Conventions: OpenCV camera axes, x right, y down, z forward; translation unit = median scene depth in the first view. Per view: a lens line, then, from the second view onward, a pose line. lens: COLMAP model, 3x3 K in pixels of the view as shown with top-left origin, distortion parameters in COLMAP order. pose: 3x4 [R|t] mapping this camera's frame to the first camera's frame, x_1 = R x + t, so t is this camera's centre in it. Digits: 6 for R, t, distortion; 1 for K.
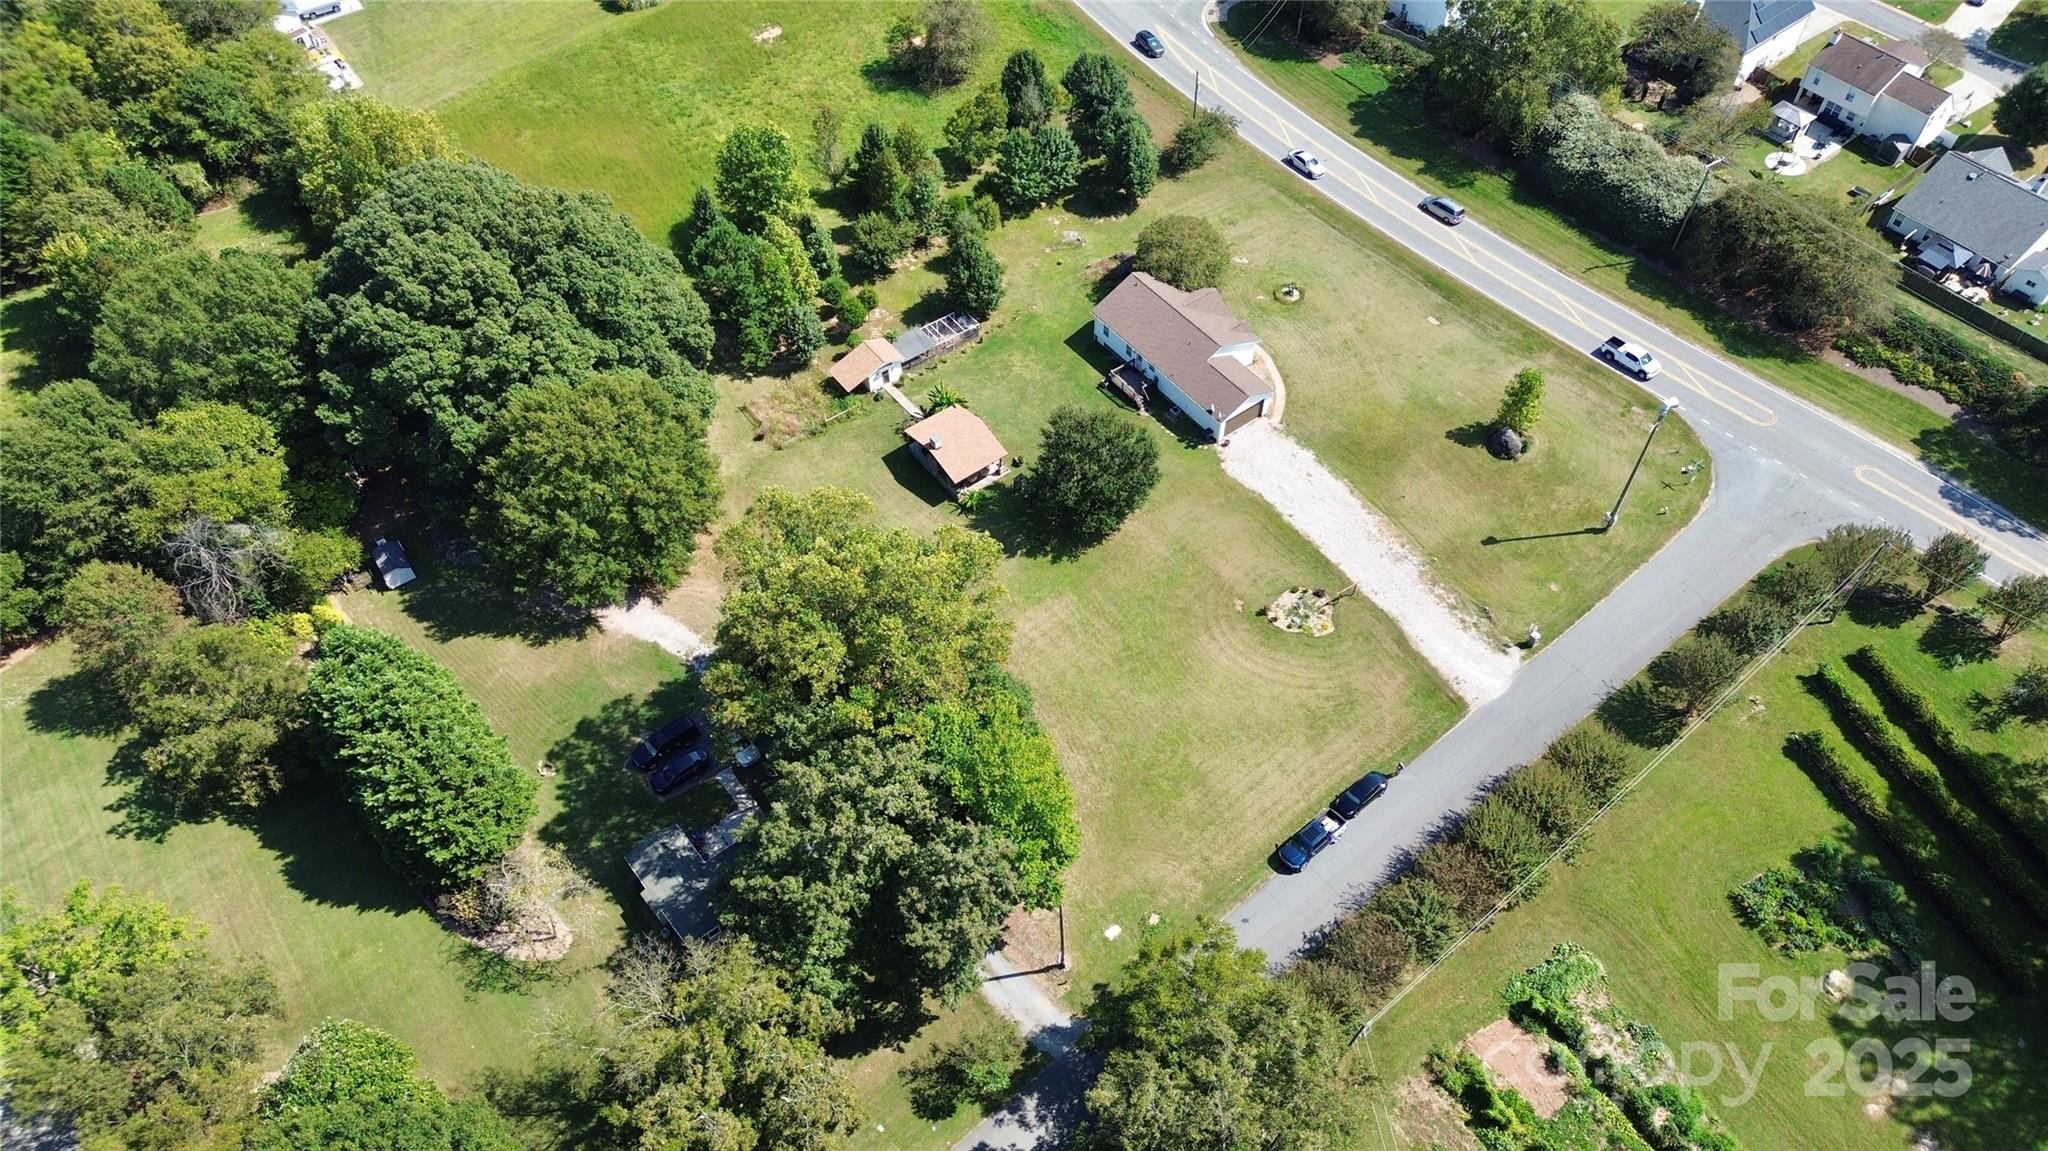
lens RADIAL K [[1455.8, 0, 1024.0], [0, 1455.8, 575.5], [0, 0, 1]] dist [0.028209, -0.003738]
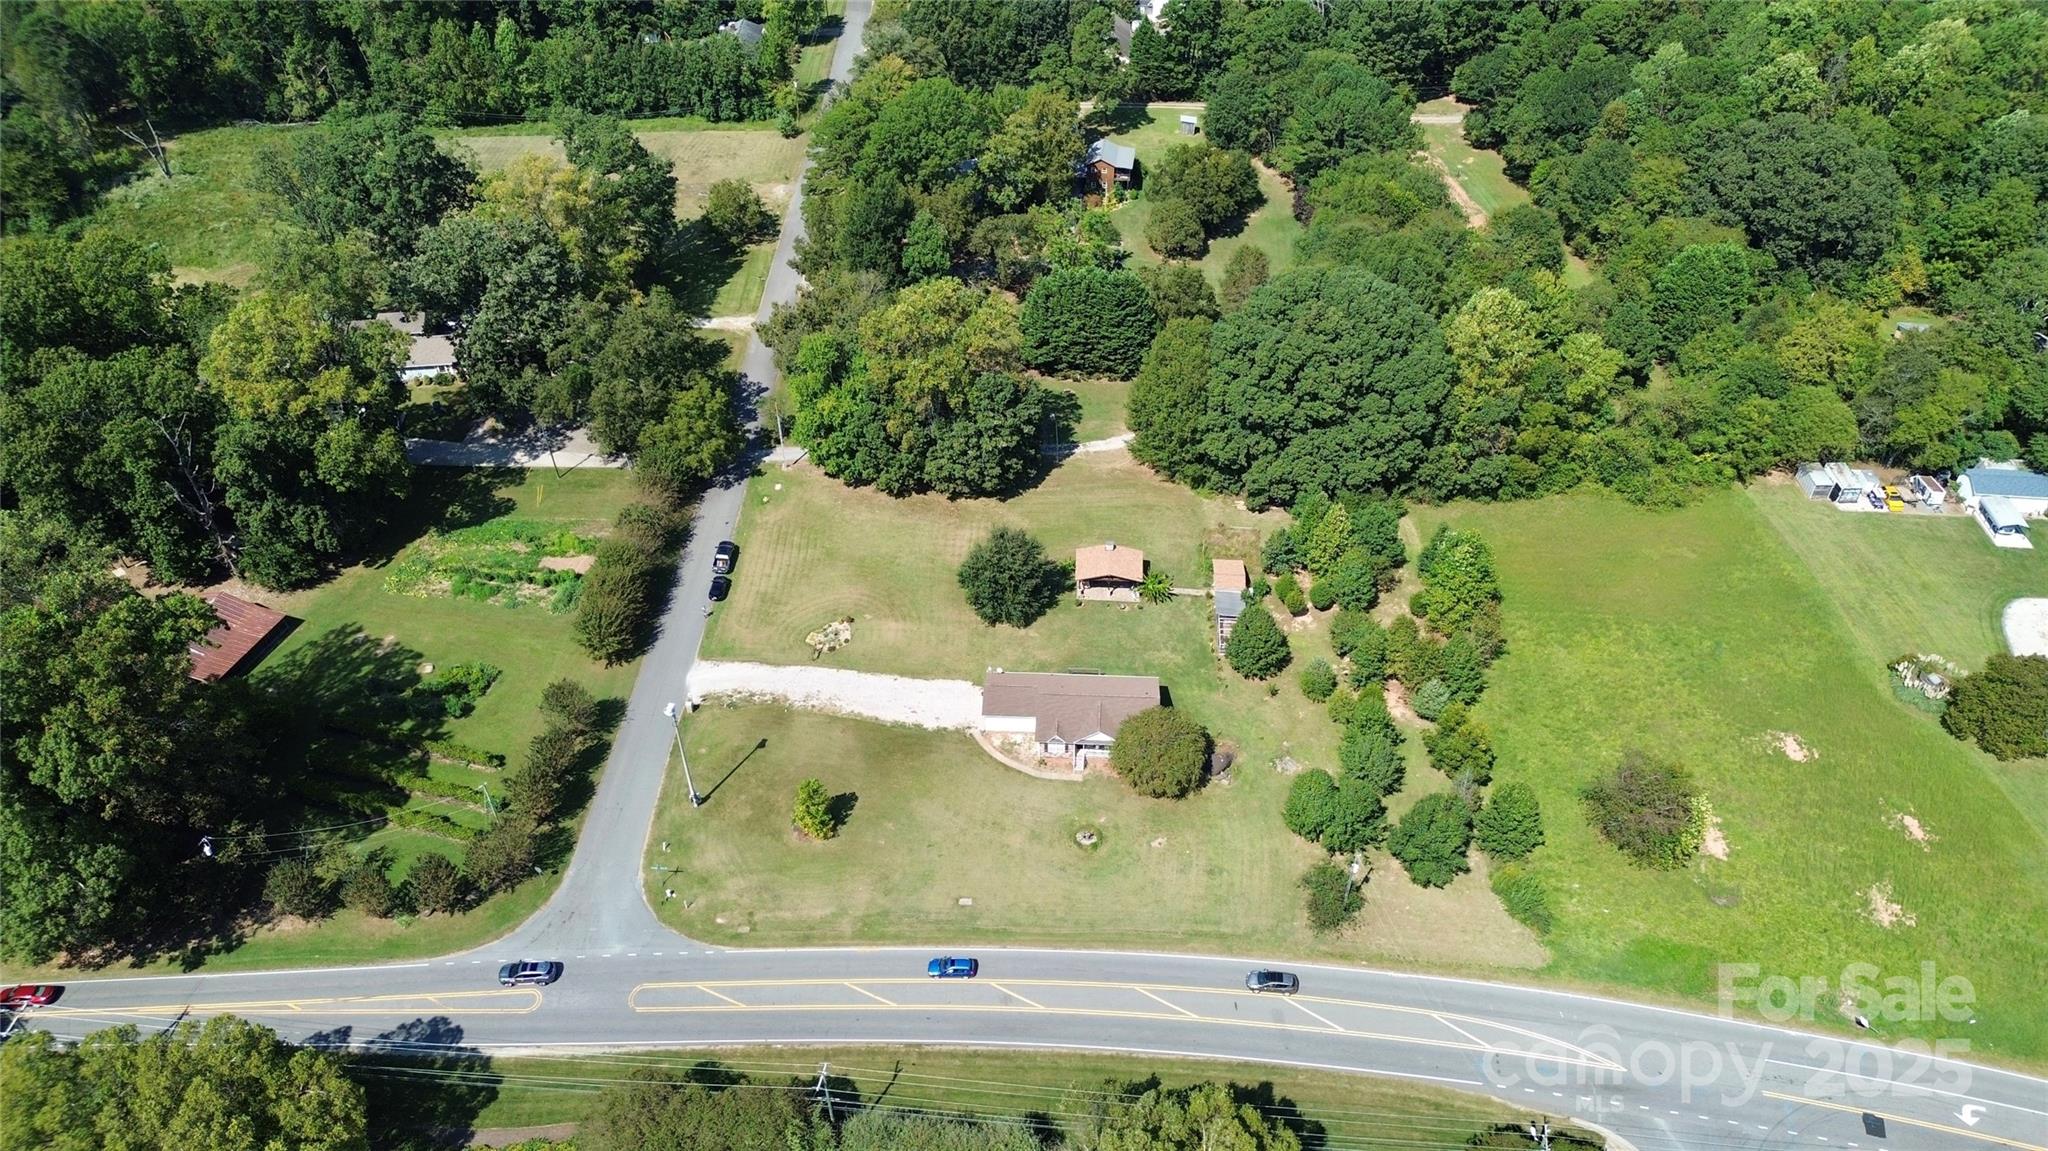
lens RADIAL K [[1455.8, 0, 1024.0], [0, 1455.8, 575.5], [0, 0, 1]] dist [0.028209, -0.003738]
pose [[-0.648892, 0.508003, -0.566456, 0.780441], [-0.580945, 0.149991, 0.800003, -1.133202], [0.491368, 0.848196, 0.197794, 0.716251]]
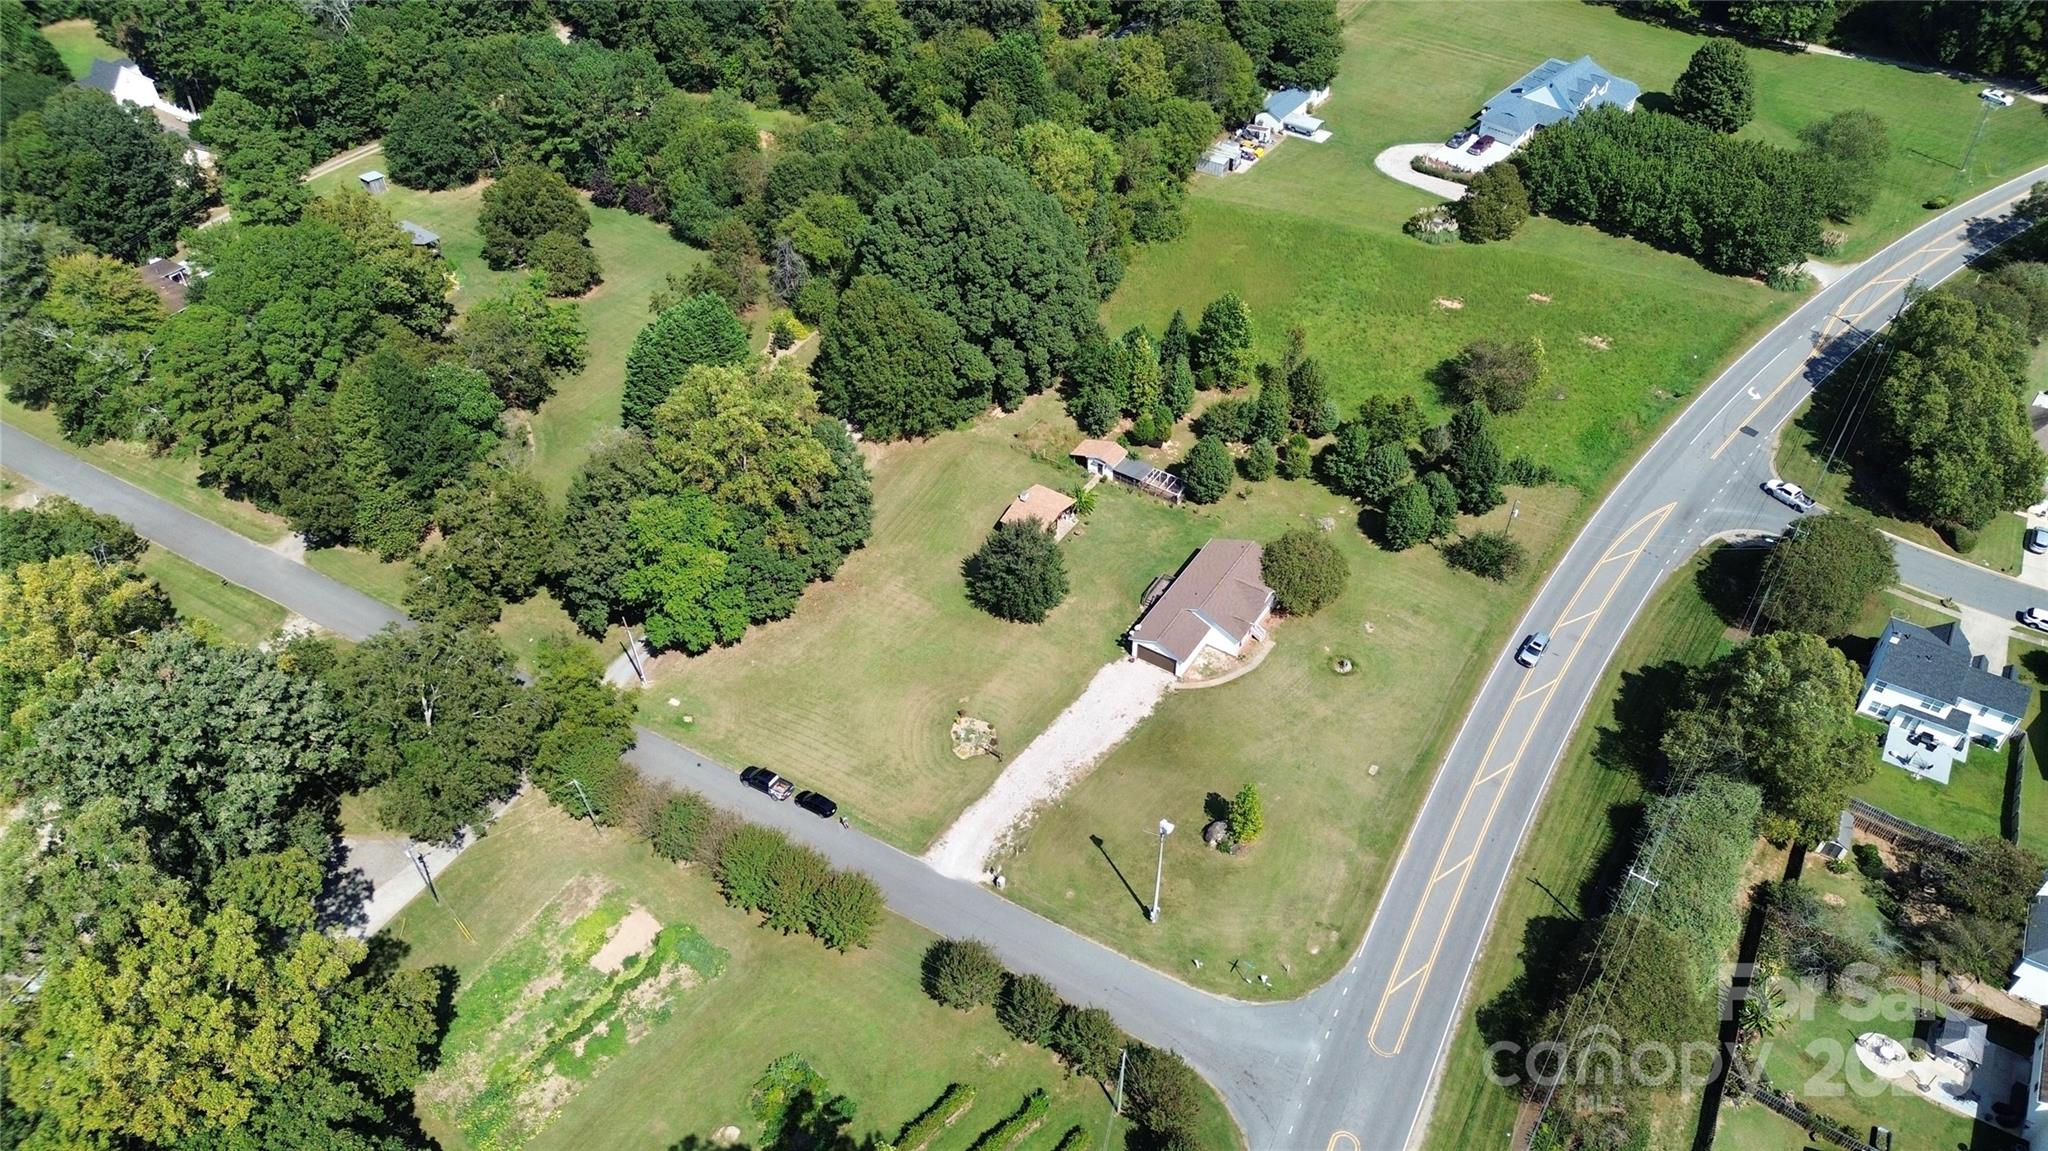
lens RADIAL K [[1455.8, 0, 1024.0], [0, 1455.8, 575.5], [0, 0, 1]] dist [0.028209, -0.003738]
pose [[0.342417, 0.649885, -0.678528, 0.895164], [-0.730027, 0.638650, 0.243284, -0.370271], [0.591448, 0.412039, 0.693118, 0.104960]]
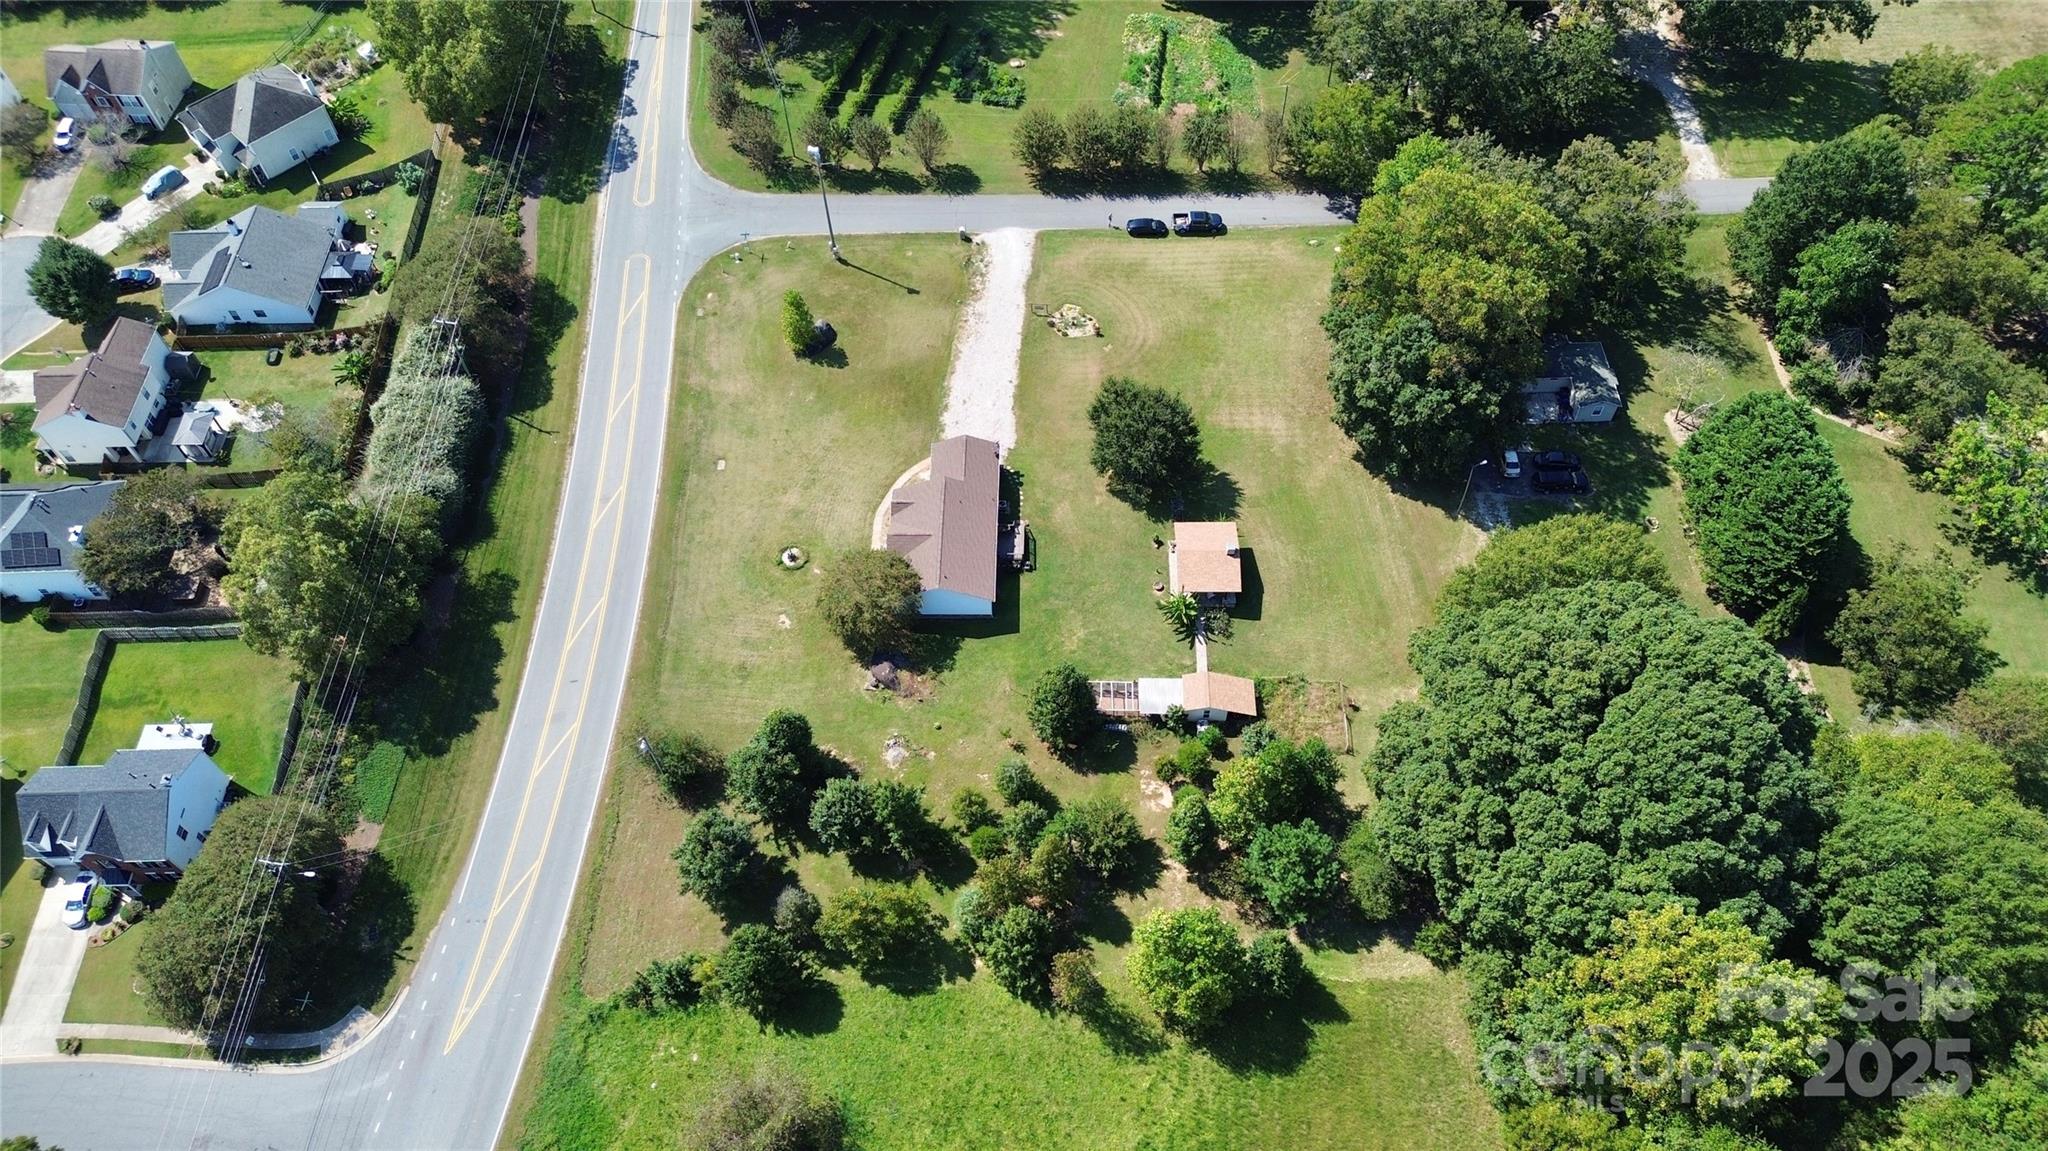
lens RADIAL K [[1455.8, 0, 1024.0], [0, 1455.8, 575.5], [0, 0, 1]] dist [0.028209, -0.003738]
pose [[-0.790977, -0.491644, 0.364199, -0.336876], [0.491293, -0.155574, 0.856988, -1.075447], [-0.364673, 0.856786, 0.364597, 0.688288]]
